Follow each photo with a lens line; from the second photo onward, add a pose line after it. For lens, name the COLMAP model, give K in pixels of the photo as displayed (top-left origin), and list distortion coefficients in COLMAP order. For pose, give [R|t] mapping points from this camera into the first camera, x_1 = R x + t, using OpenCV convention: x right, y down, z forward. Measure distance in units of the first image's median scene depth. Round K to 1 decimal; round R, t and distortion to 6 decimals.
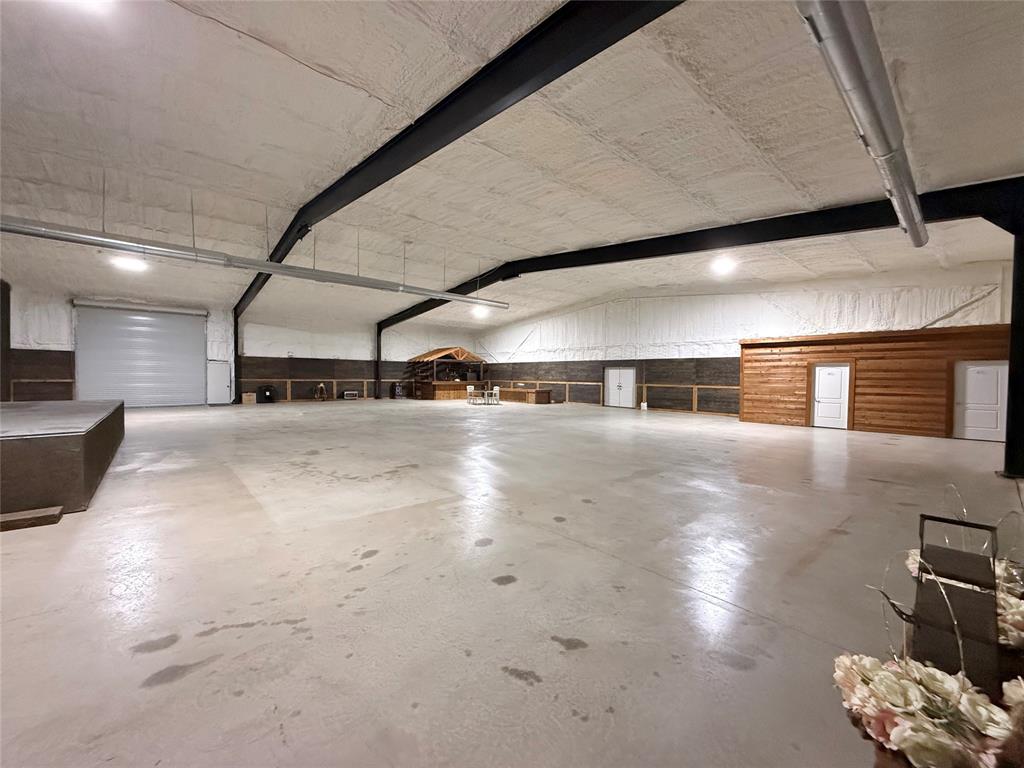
lens RADIAL K [[409.4, 0, 515.2], [0, 409.4, 383.2], [0, 0, 1]] dist [0.000406, -0.000015]
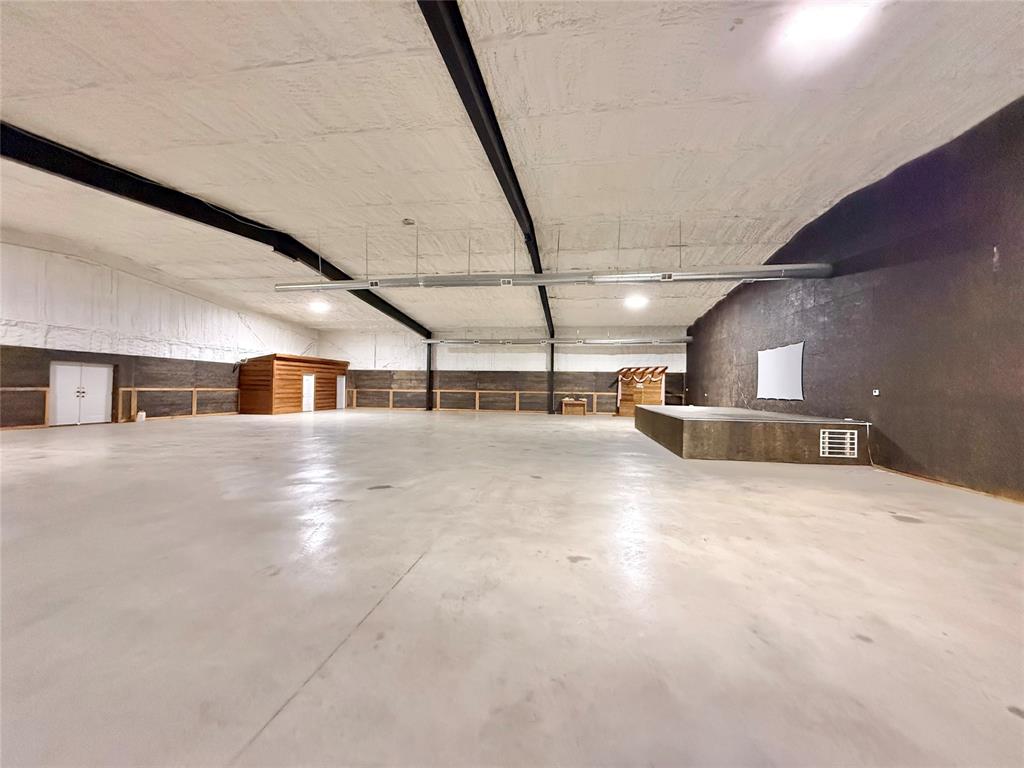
lens RADIAL K [[409.4, 0, 512.8], [0, 409.4, 384.2], [0, 0, 1]] dist [0.000406, -0.000015]
pose [[-0.636908, -0.016023, 0.770773, -0.792292], [-0.011182, 0.999871, 0.011546, -0.023847], [-0.770859, -0.001265, -0.637005, 1.027321]]
